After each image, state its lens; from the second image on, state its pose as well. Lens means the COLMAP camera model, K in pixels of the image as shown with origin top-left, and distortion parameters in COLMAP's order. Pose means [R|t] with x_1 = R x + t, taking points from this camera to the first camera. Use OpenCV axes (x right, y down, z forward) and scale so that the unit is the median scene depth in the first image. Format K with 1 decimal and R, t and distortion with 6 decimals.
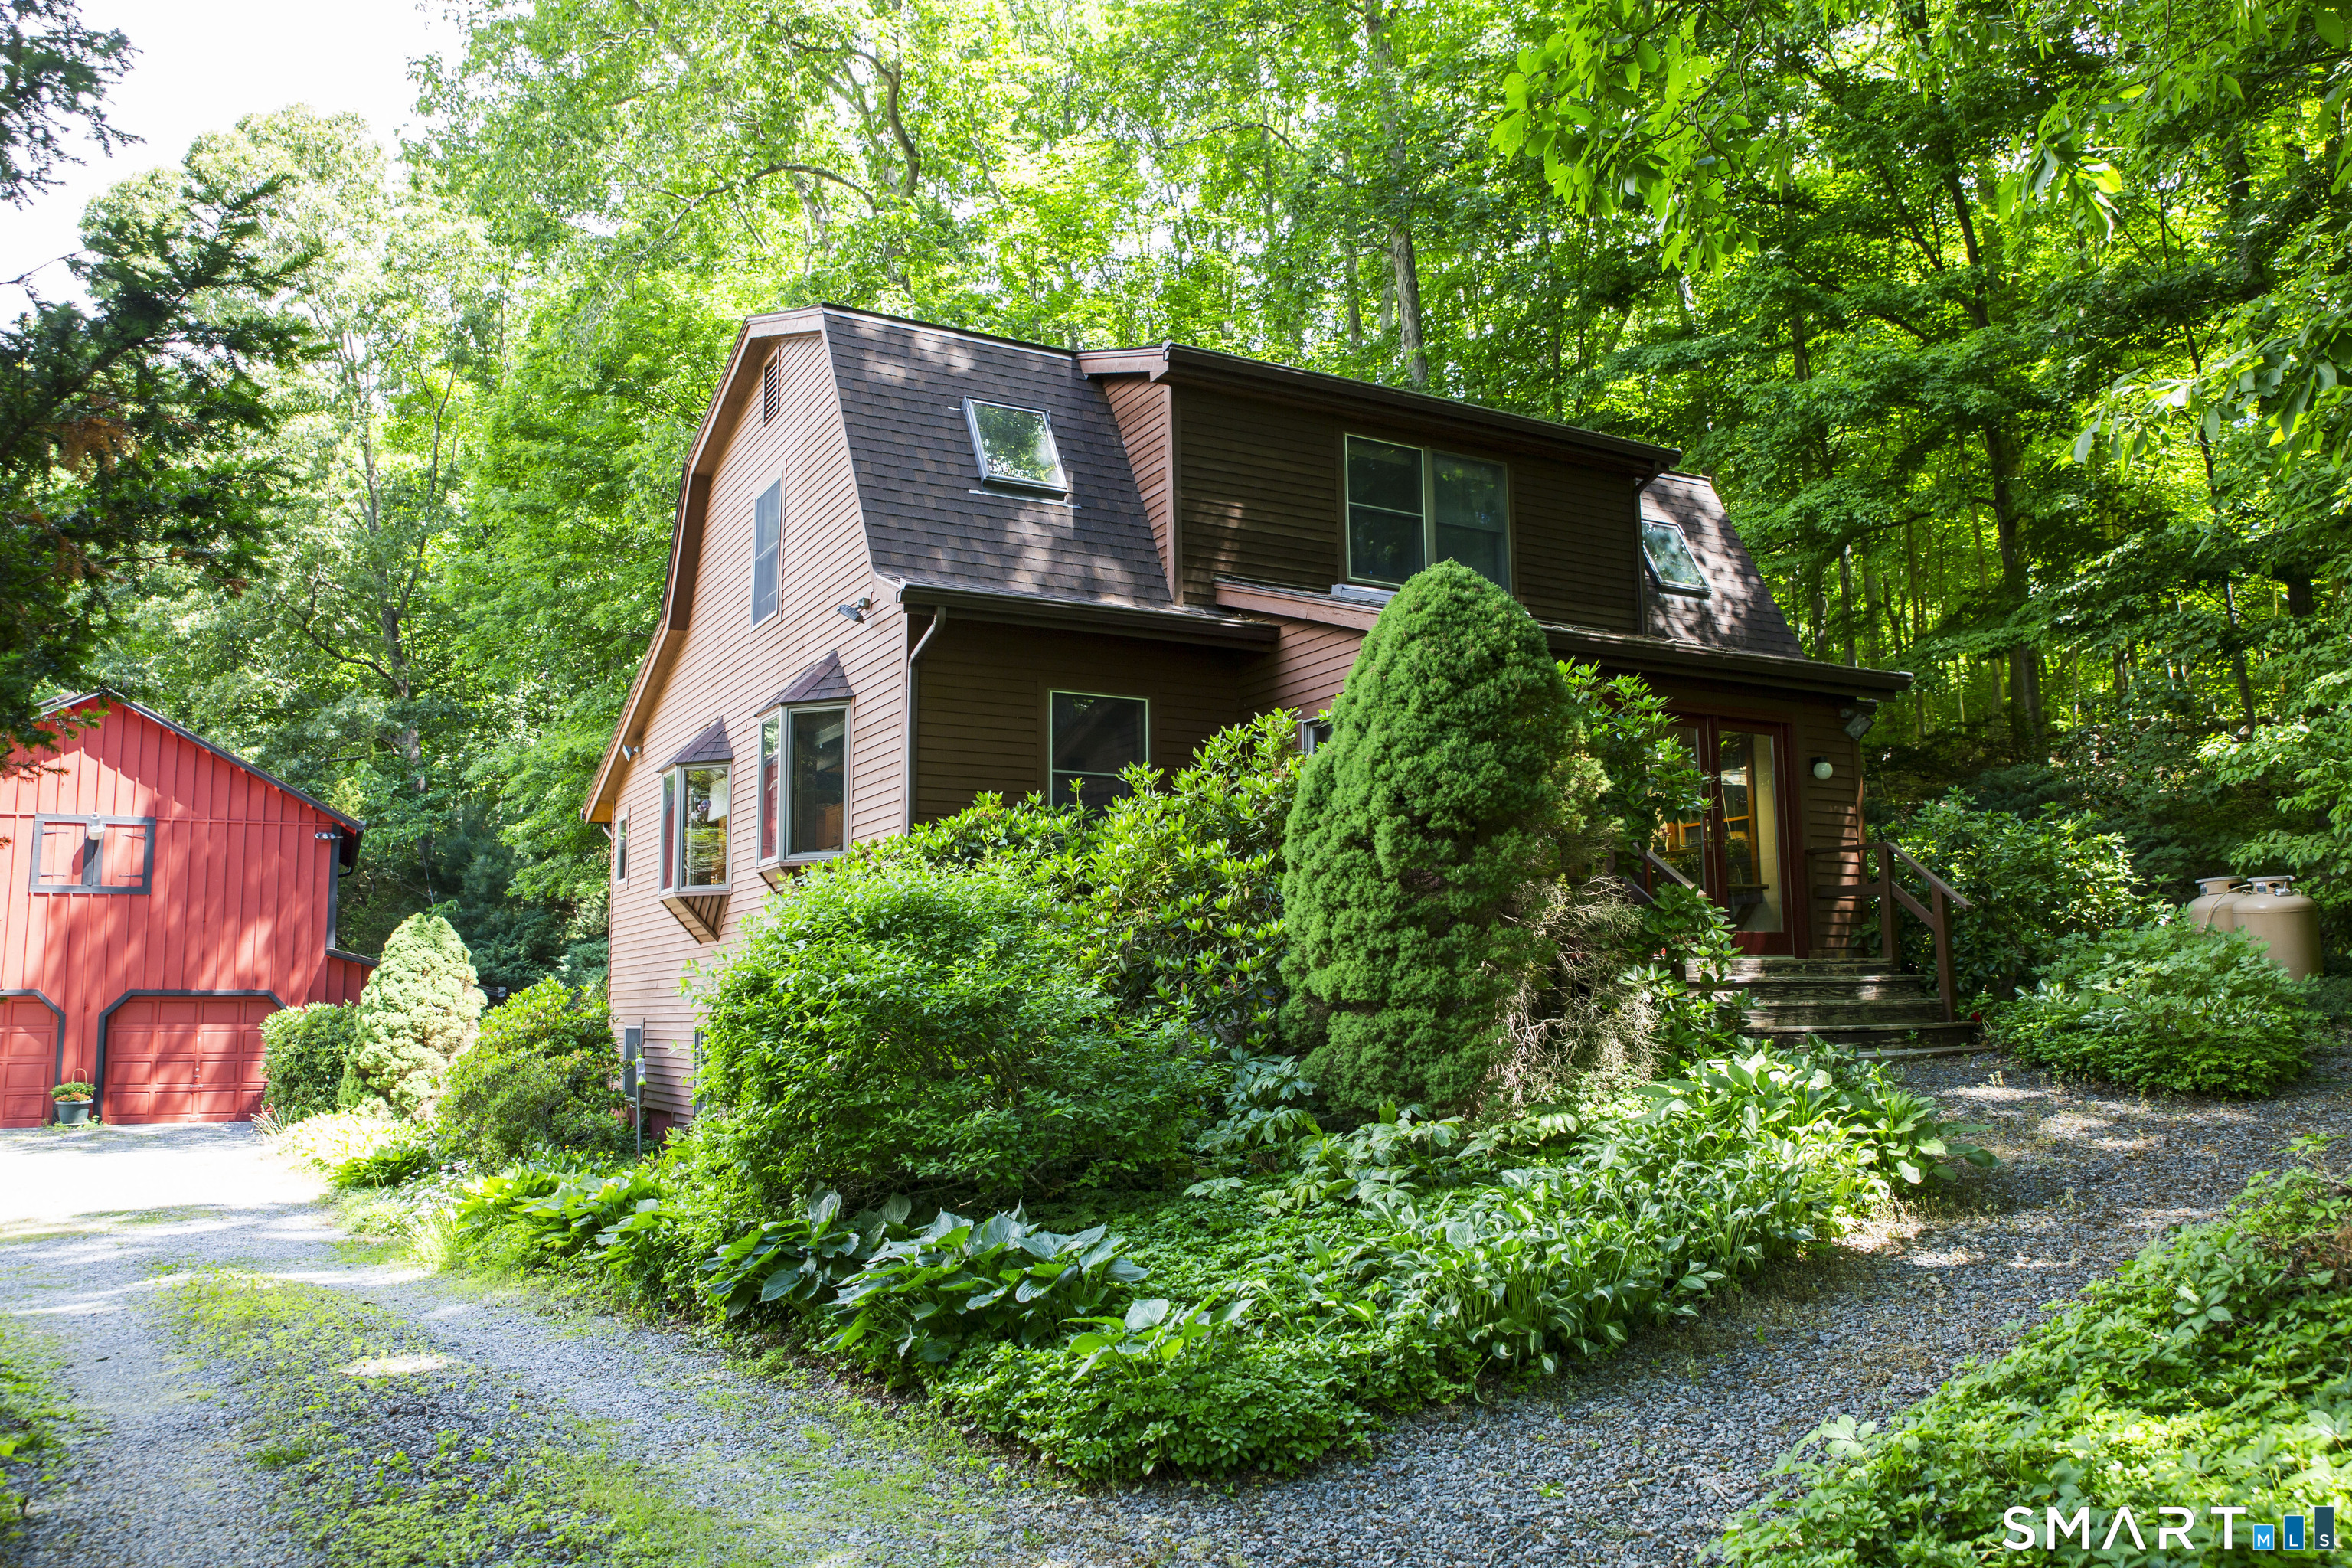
lens RADIAL K [[1867.1, 0, 1170.6], [0, 1867.1, 774.7], [0, 0, 1]] dist [-0.003483, 0.000093]
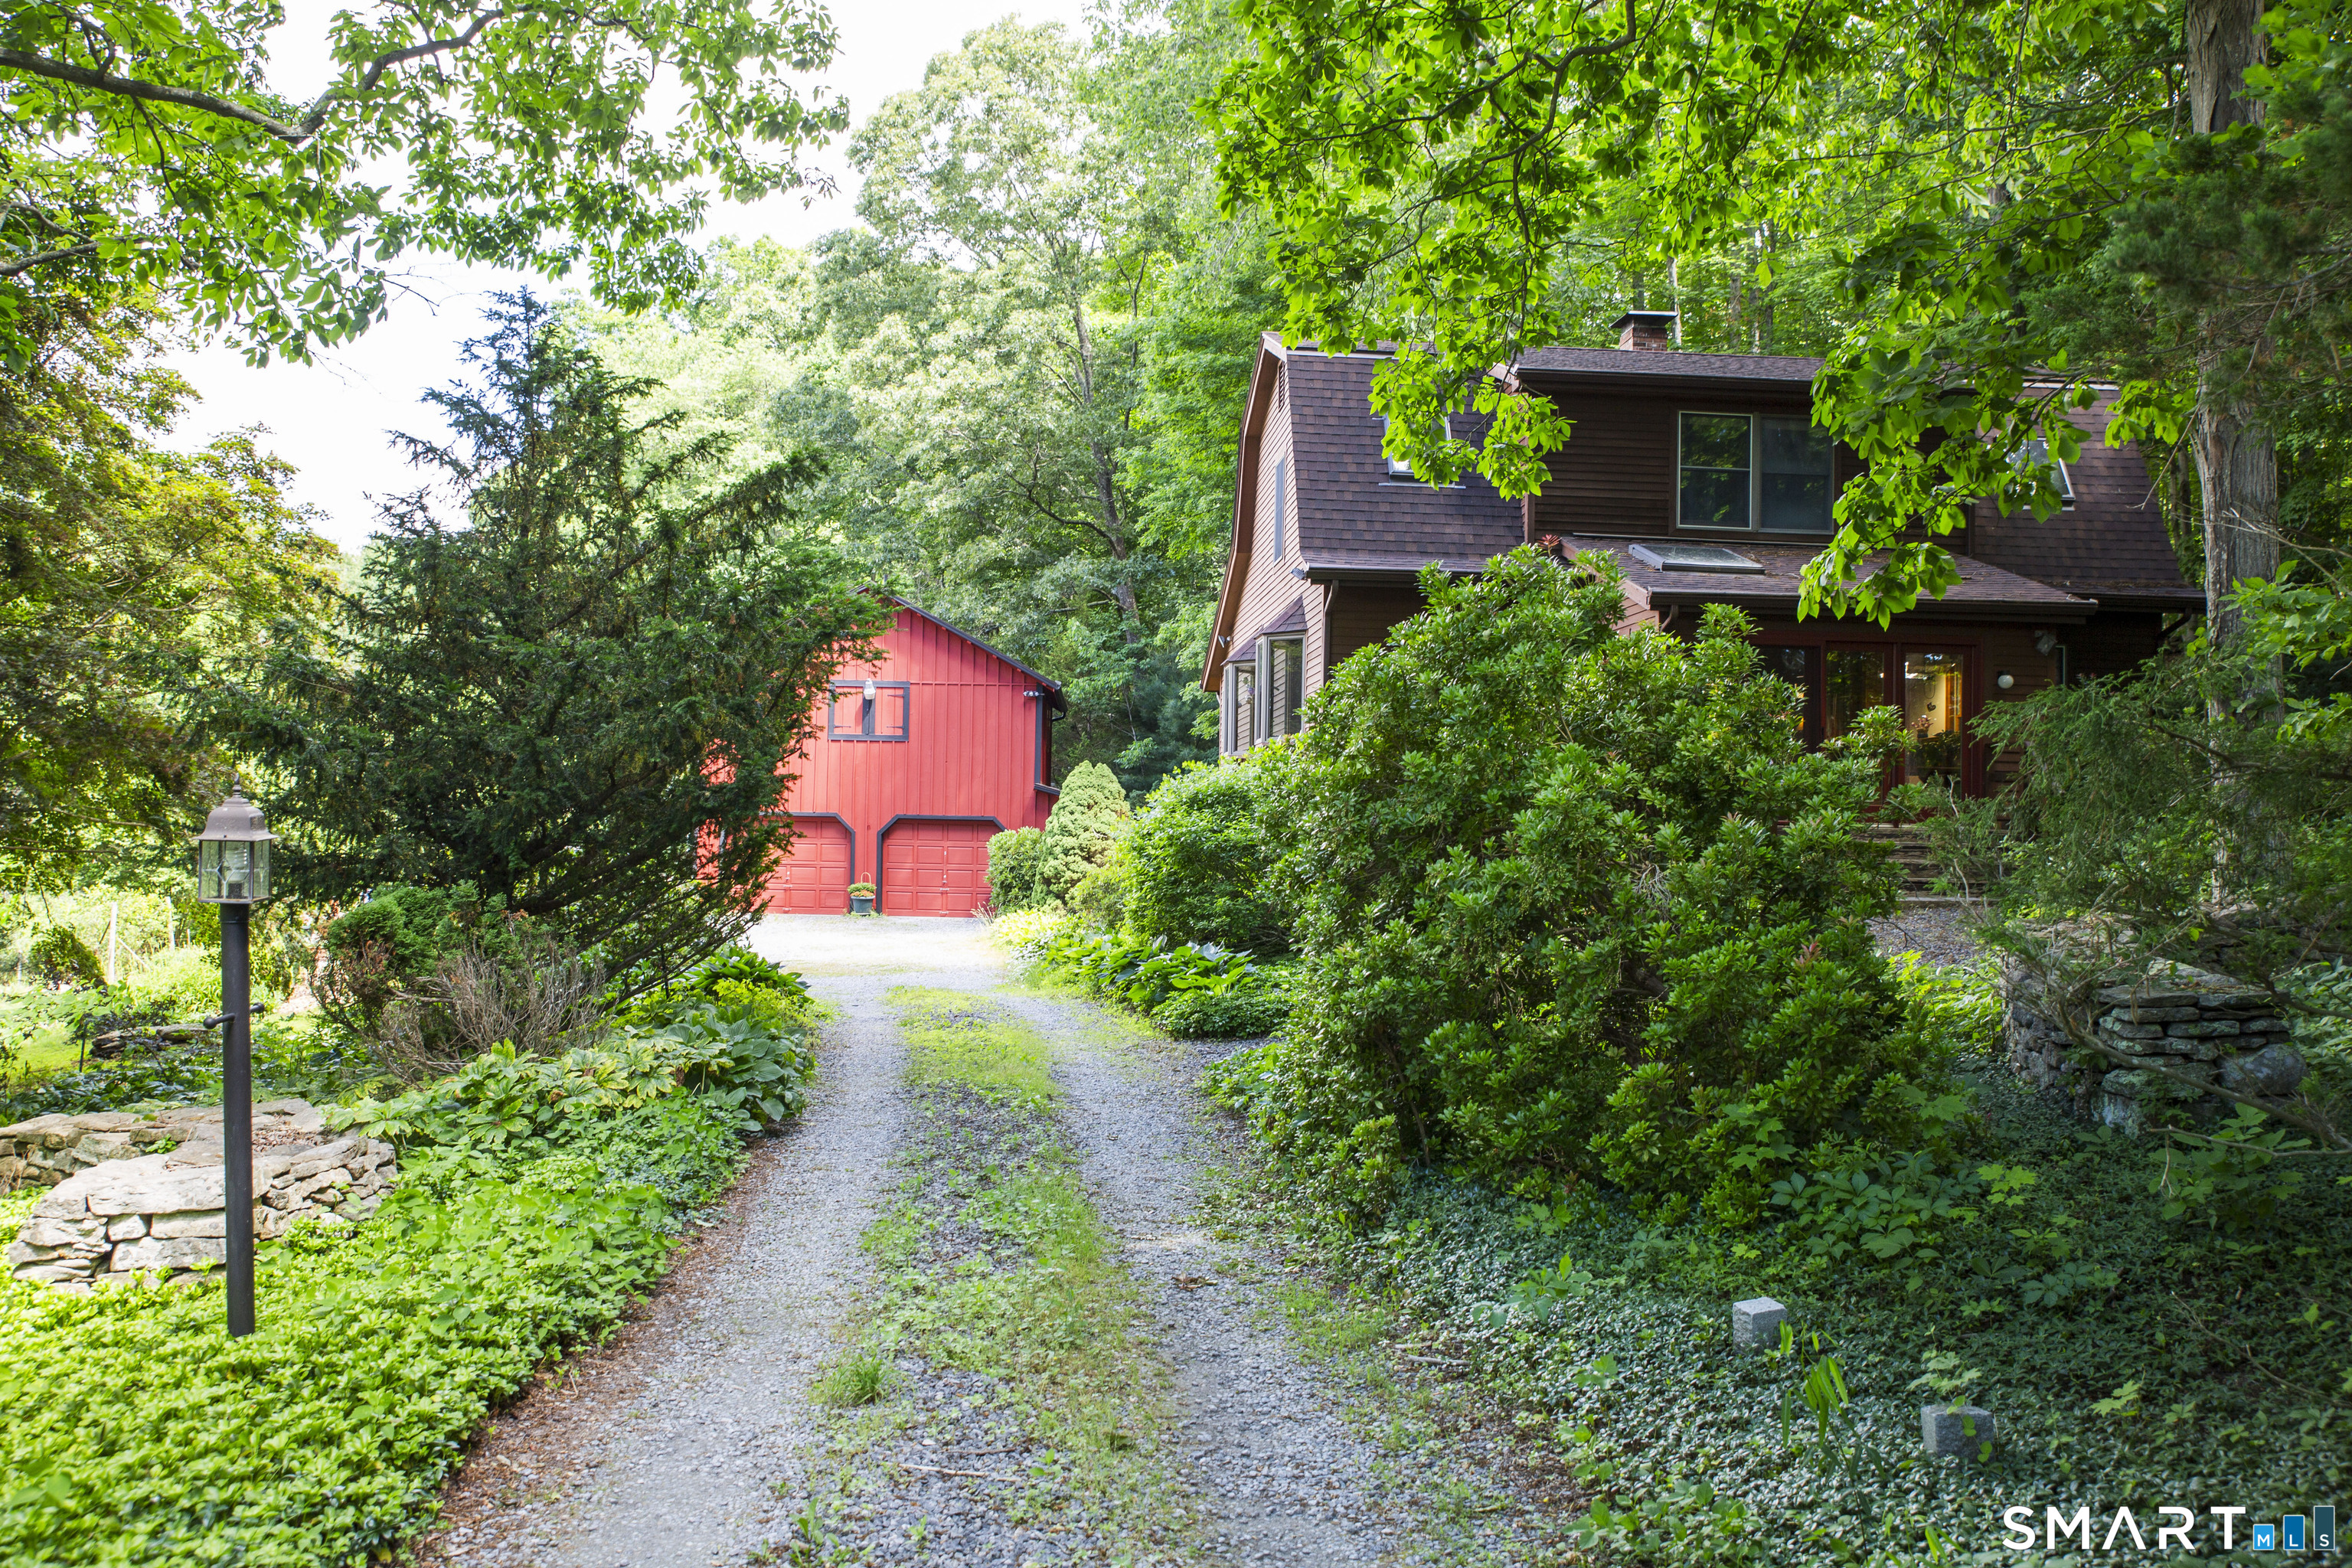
lens RADIAL K [[2096.2, 0, 1178.1], [0, 2096.2, 791.2], [0, 0, 1]] dist [-0.006169, -0.001906]
pose [[0.925965, 0.015687, -0.377284, 0.212423], [0.023061, 0.994923, 0.097965, -0.047450], [0.376906, -0.099412, 0.920901, -0.329083]]
